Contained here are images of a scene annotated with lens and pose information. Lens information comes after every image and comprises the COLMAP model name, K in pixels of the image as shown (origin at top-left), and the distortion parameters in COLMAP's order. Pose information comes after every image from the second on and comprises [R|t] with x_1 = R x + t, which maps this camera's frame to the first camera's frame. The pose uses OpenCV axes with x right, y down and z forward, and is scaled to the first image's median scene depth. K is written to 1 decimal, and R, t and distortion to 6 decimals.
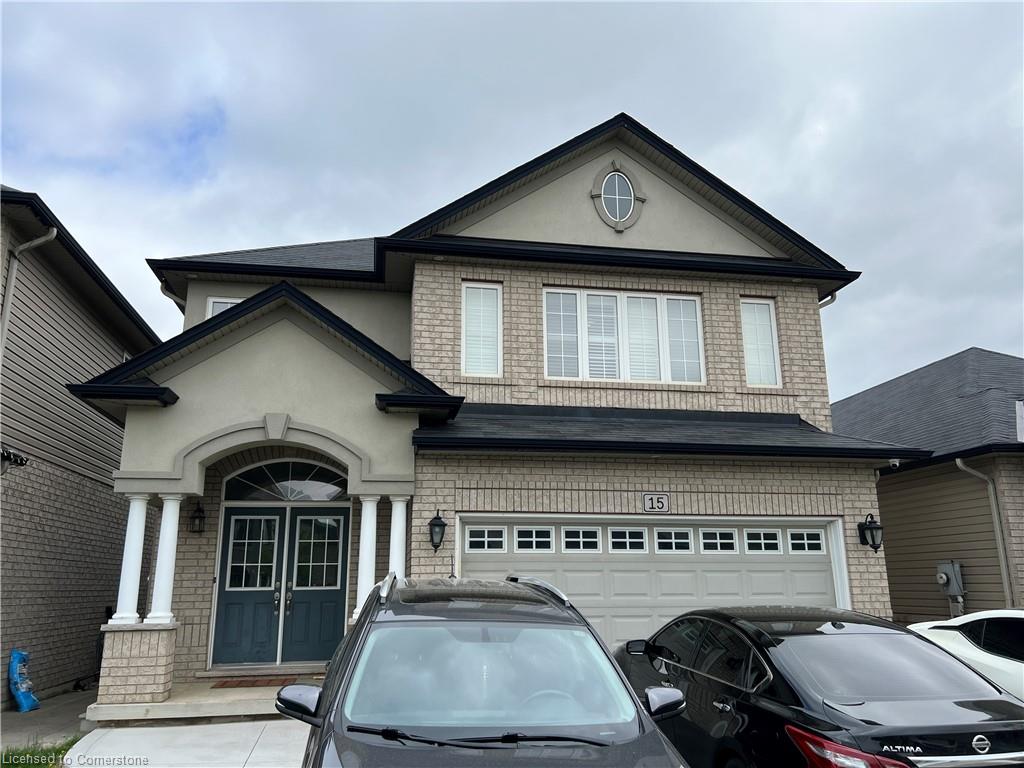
lens RADIAL K [[771.8, 0, 512.6], [0, 771.8, 387.9], [0, 0, 1]] dist [0.059337, -0.069031]
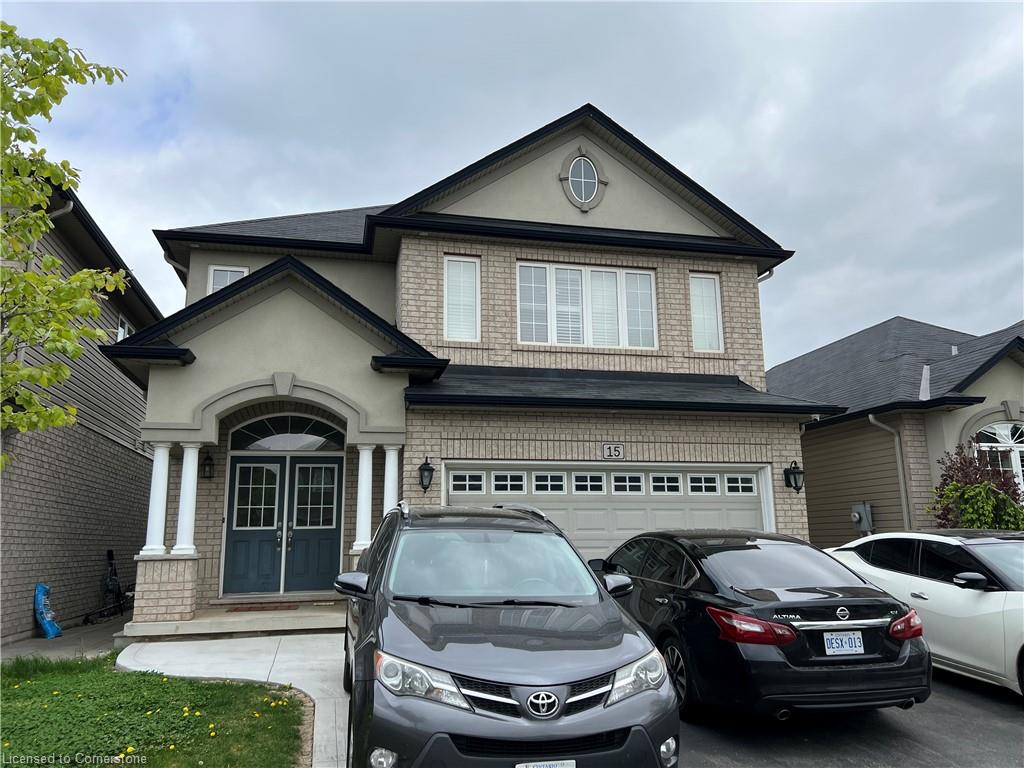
lens RADIAL K [[771.7, 0, 512.0], [0, 771.7, 384.0], [0, 0, 1]] dist [0.059757, -0.068812]
pose [[0.998679, 0.004953, 0.051148, -0.025490], [-0.007336, 0.998891, 0.046508, -0.005329], [-0.050860, -0.046822, 0.997608, -0.137415]]
